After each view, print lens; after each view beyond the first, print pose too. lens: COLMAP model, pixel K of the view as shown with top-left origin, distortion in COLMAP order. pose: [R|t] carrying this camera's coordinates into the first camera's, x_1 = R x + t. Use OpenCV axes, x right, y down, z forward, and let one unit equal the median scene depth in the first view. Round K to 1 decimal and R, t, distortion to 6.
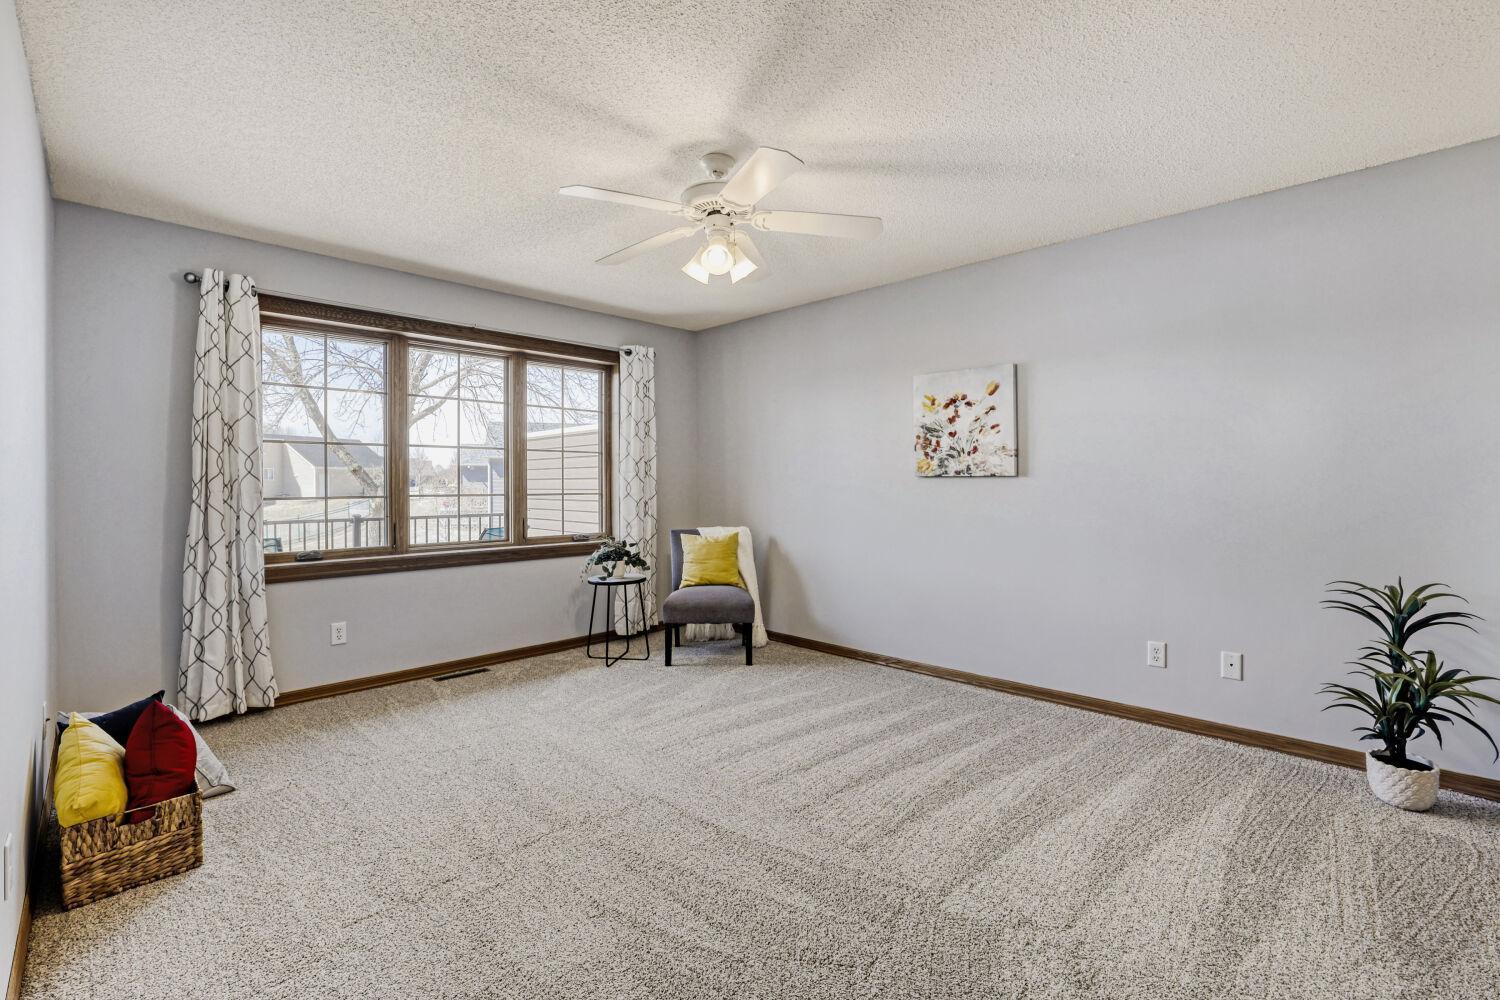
lens RADIAL K [[648.1, 0, 741.3], [0, 648.1, 483.4], [0, 0, 1]] dist [-0.034700, 0.000350]
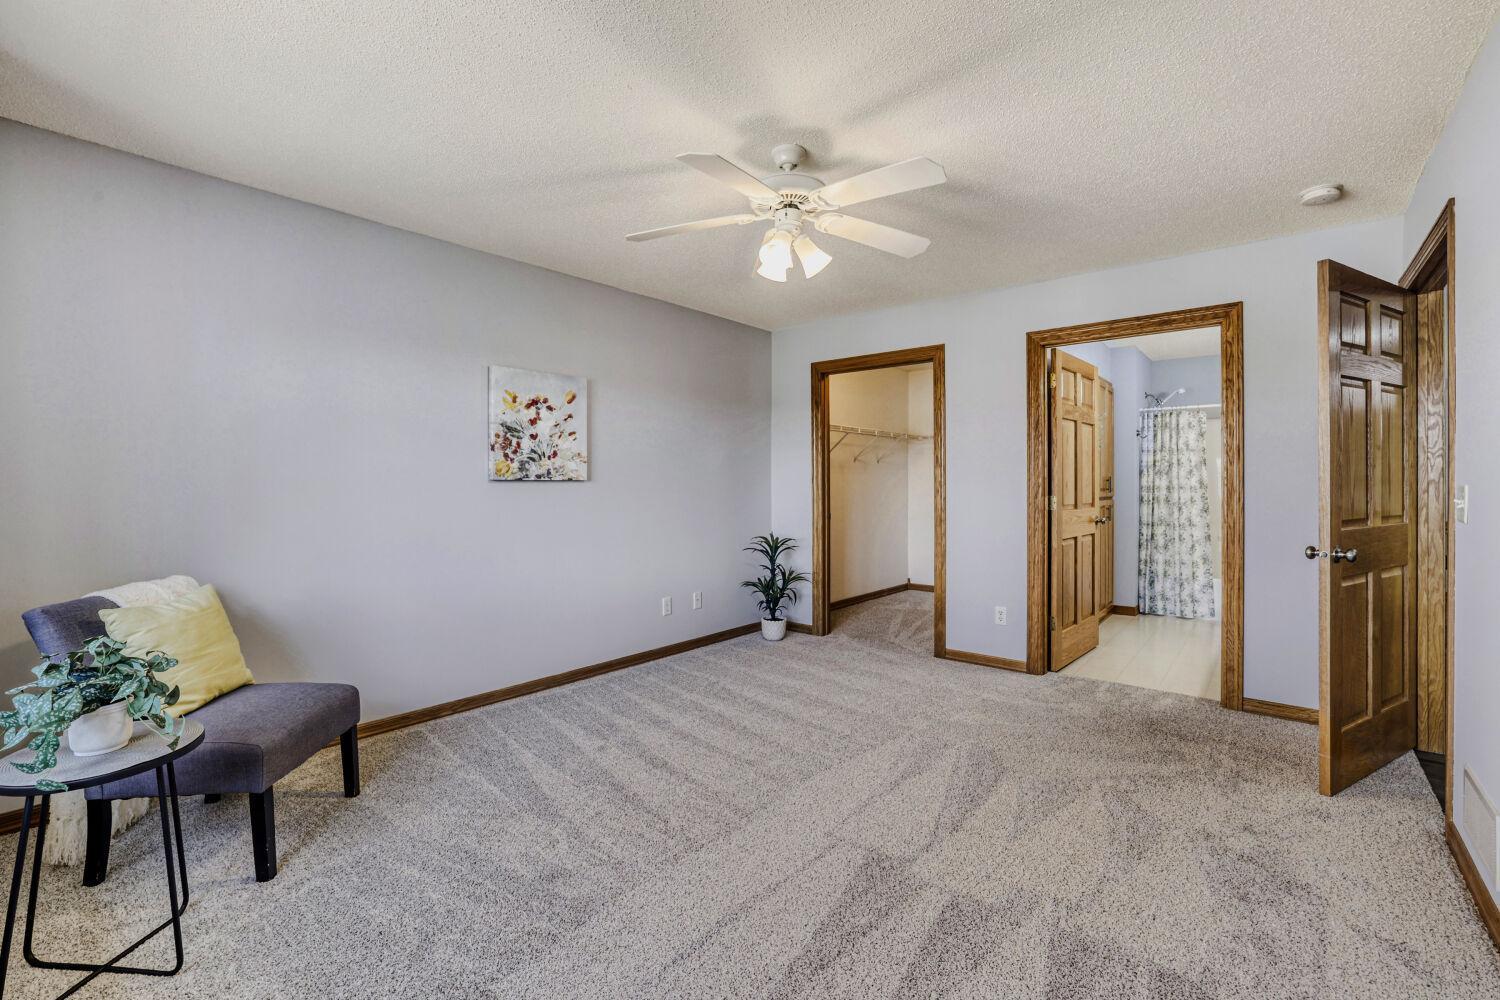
lens RADIAL K [[648.1, 0, 741.3], [0, 648.1, 483.4], [0, 0, 1]] dist [-0.034700, 0.000350]
pose [[-0.066127, 0.002054, 0.997809, -0.656447], [0.005284, 0.999985, -0.001708, -0.003006], [-0.997797, 0.005159, -0.066137, 0.756507]]
